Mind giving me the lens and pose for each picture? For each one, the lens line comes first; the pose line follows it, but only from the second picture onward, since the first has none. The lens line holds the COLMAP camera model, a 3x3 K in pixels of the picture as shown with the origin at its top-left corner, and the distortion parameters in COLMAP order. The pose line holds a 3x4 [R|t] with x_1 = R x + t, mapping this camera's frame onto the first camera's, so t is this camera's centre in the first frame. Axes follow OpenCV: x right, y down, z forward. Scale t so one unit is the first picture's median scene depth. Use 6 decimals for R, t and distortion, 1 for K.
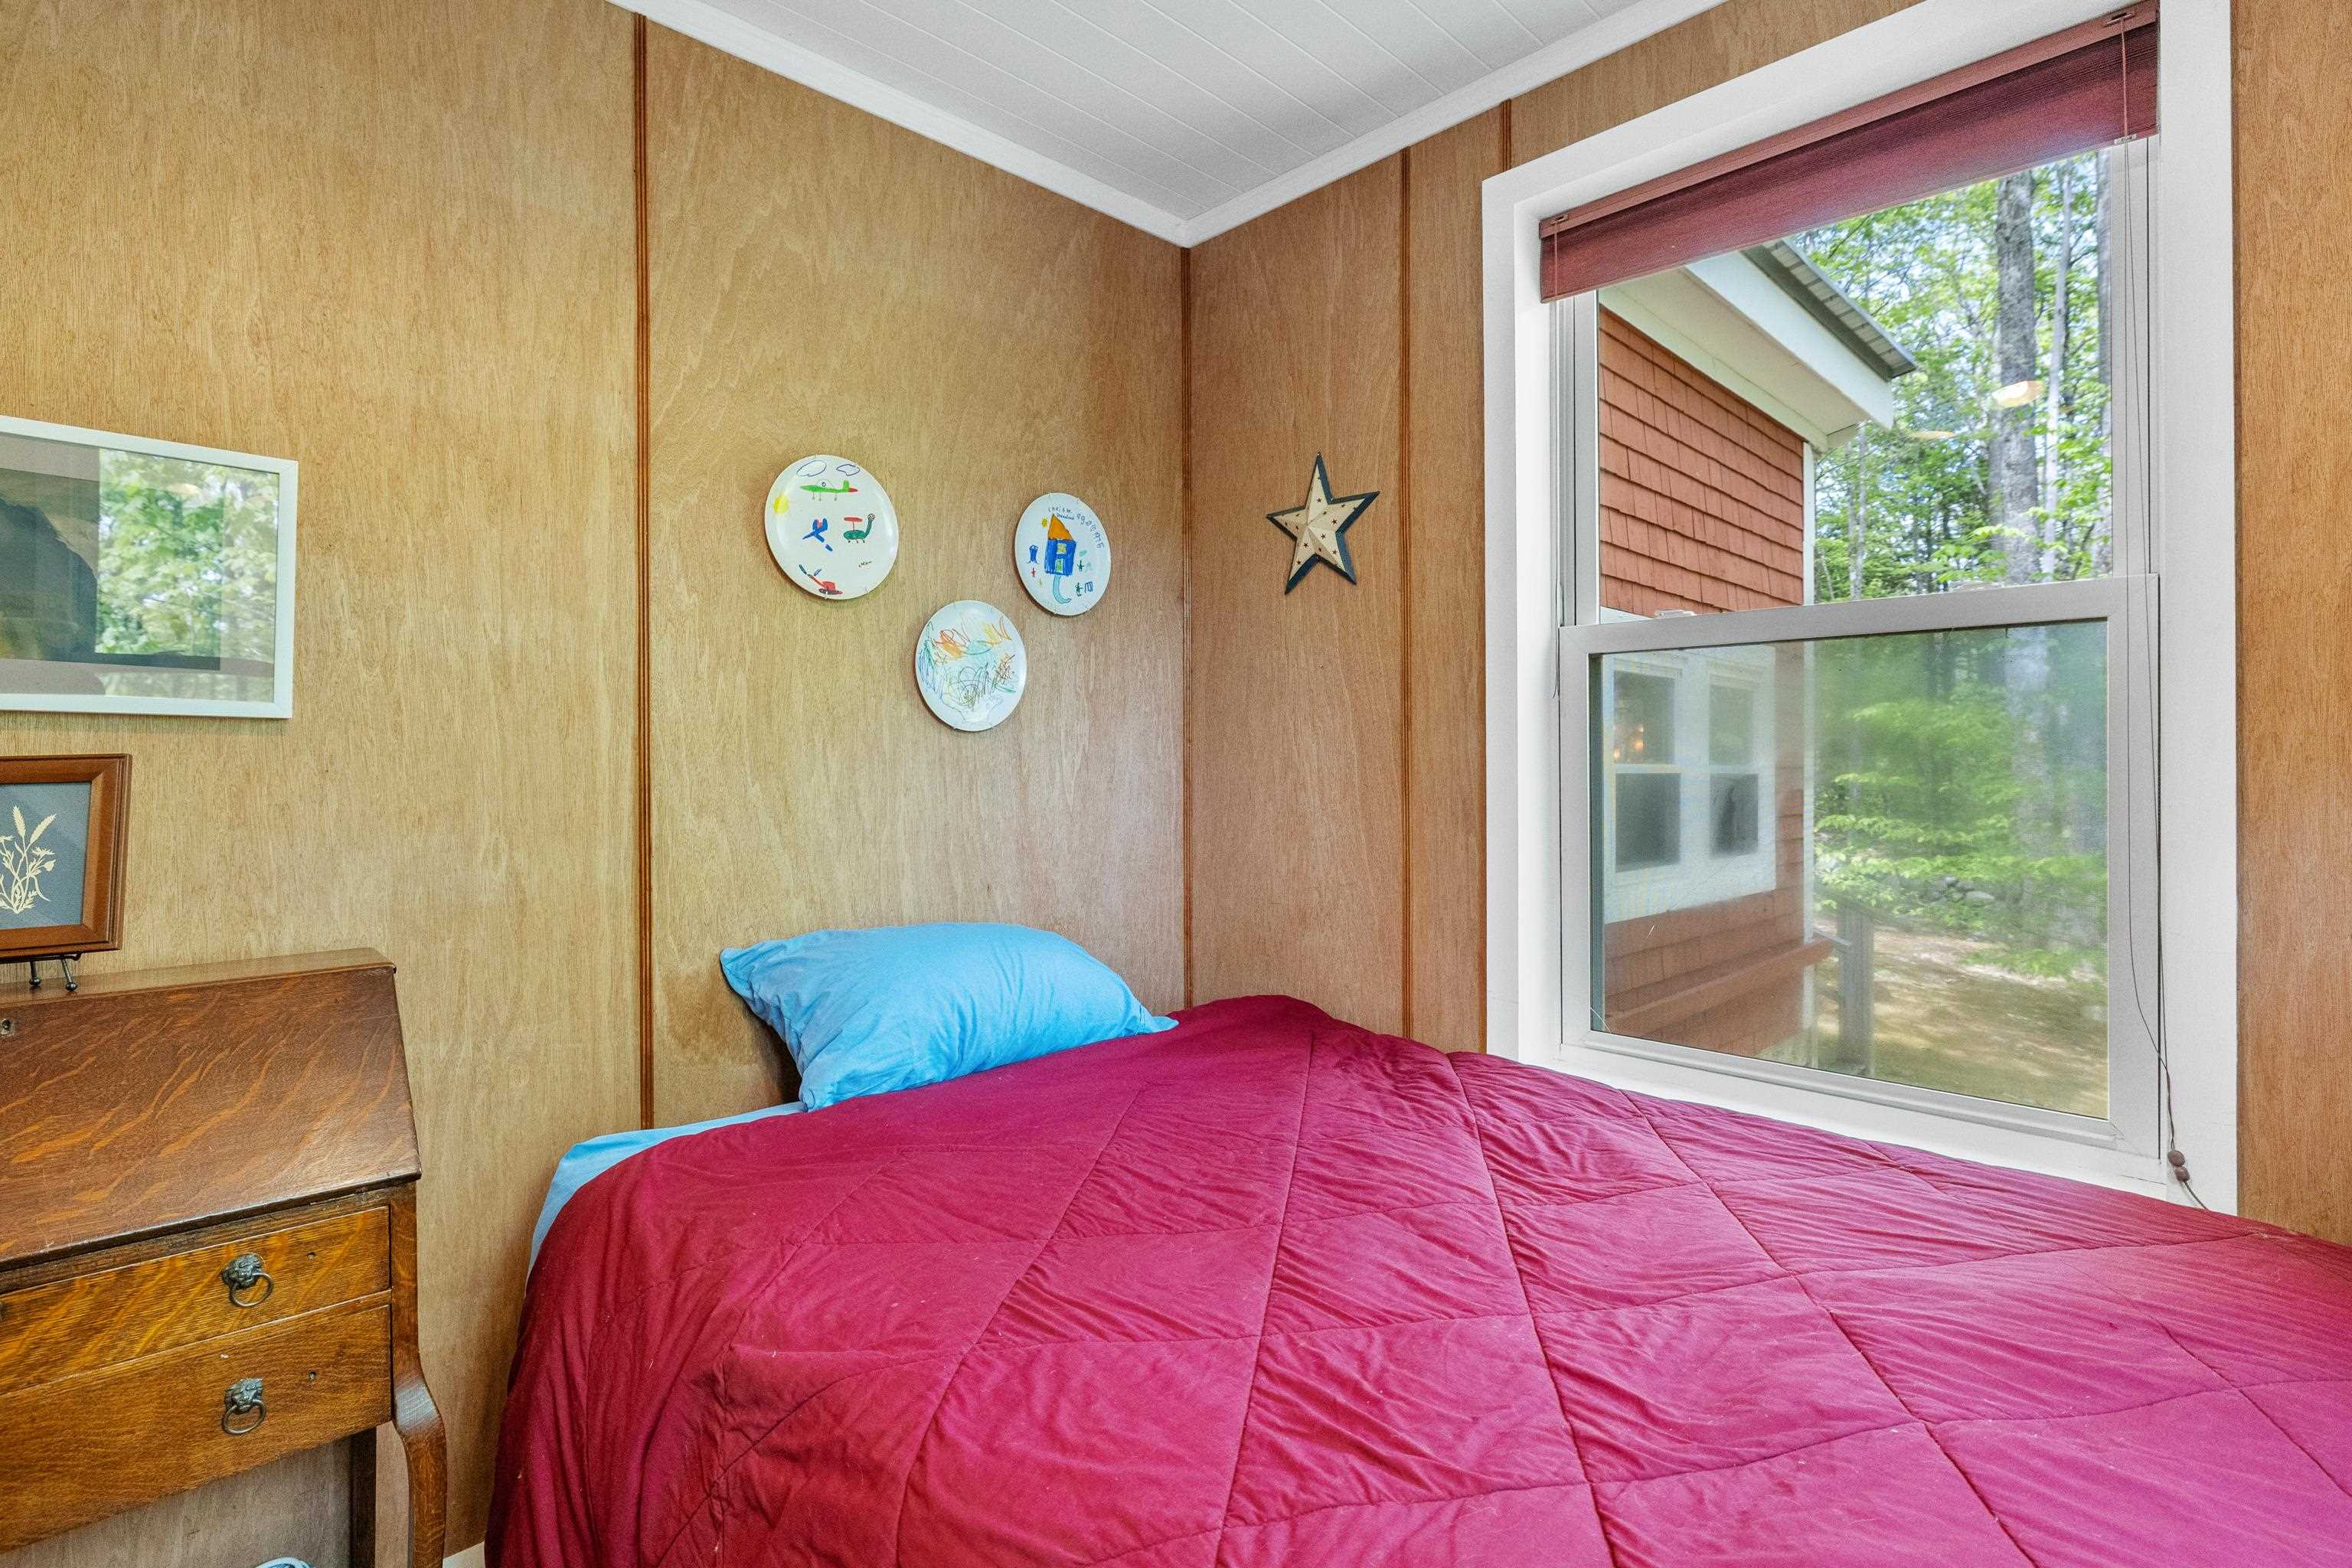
lens RADIAL K [[1114.6, 0, 1169.9], [0, 1114.6, 752.3], [0, 0, 1]] dist [-0.000552, 0.000179]
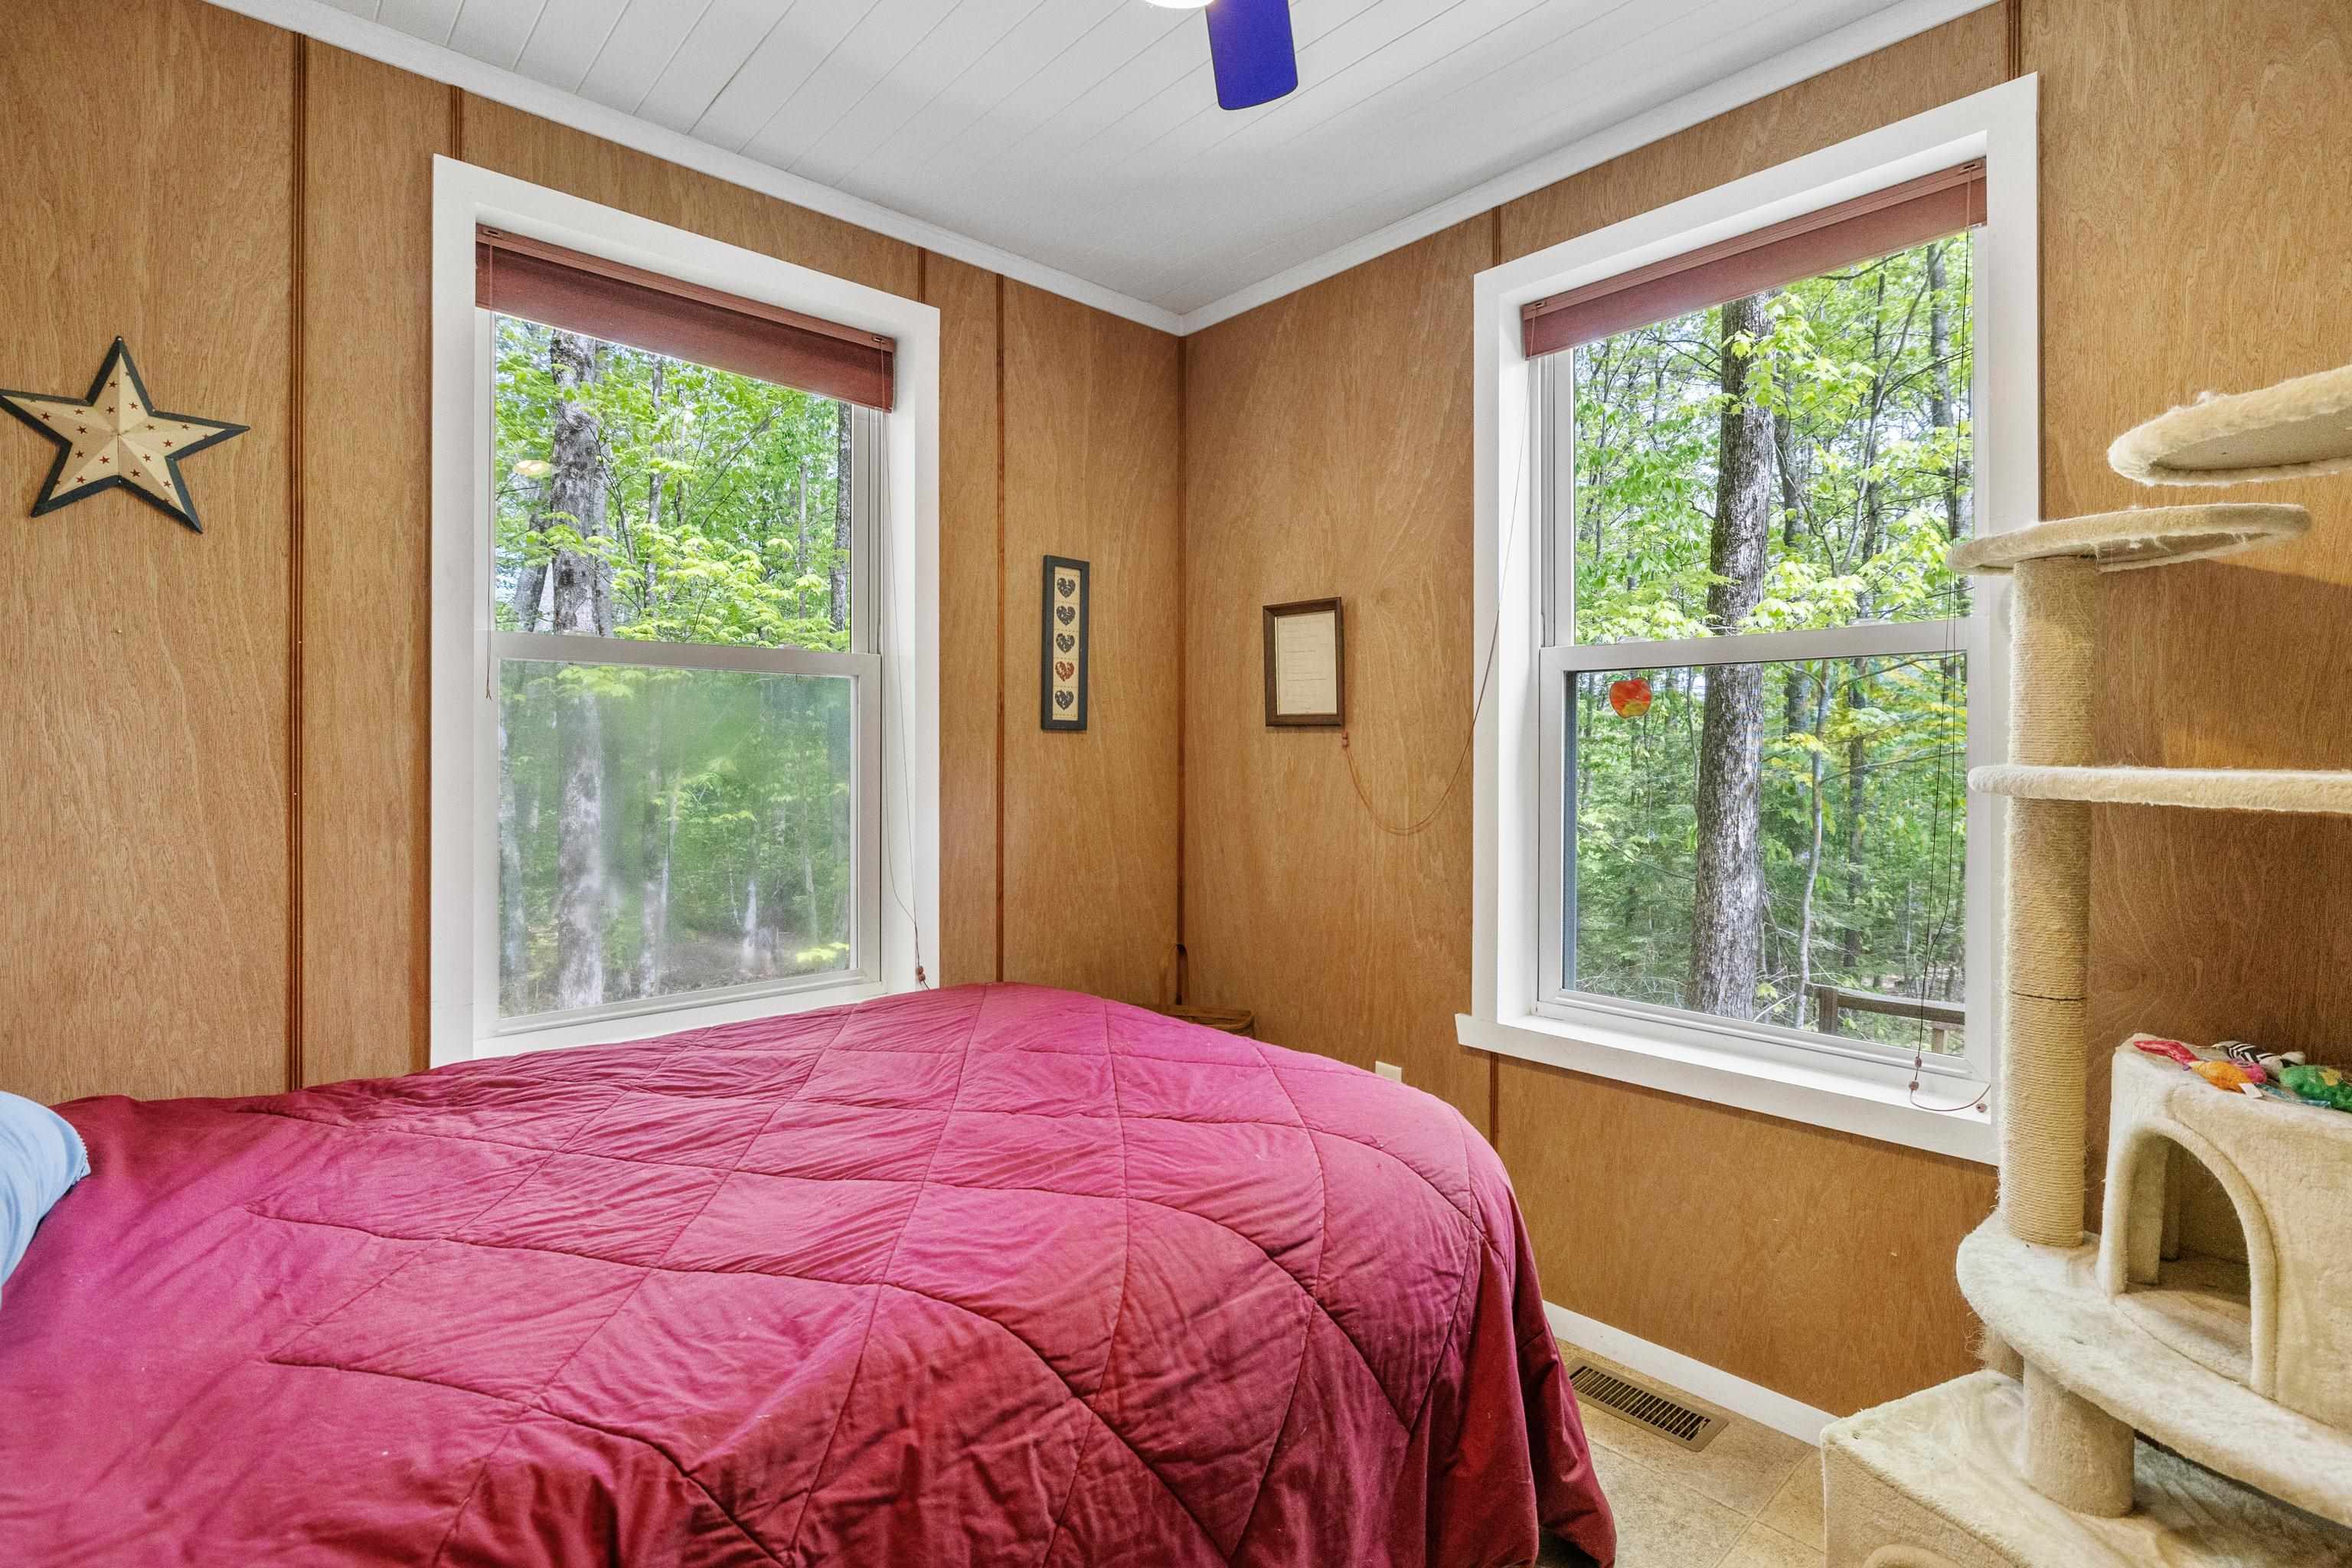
lens RADIAL K [[1114.6, 0, 1169.9], [0, 1114.6, 752.3], [0, 0, 1]] dist [-0.000552, 0.000179]
pose [[0.042711, 0.007775, 0.999057, -0.758380], [-0.000605, 0.999970, -0.007756, 0.008752], [-0.999087, -0.000273, 0.042714, 0.389736]]
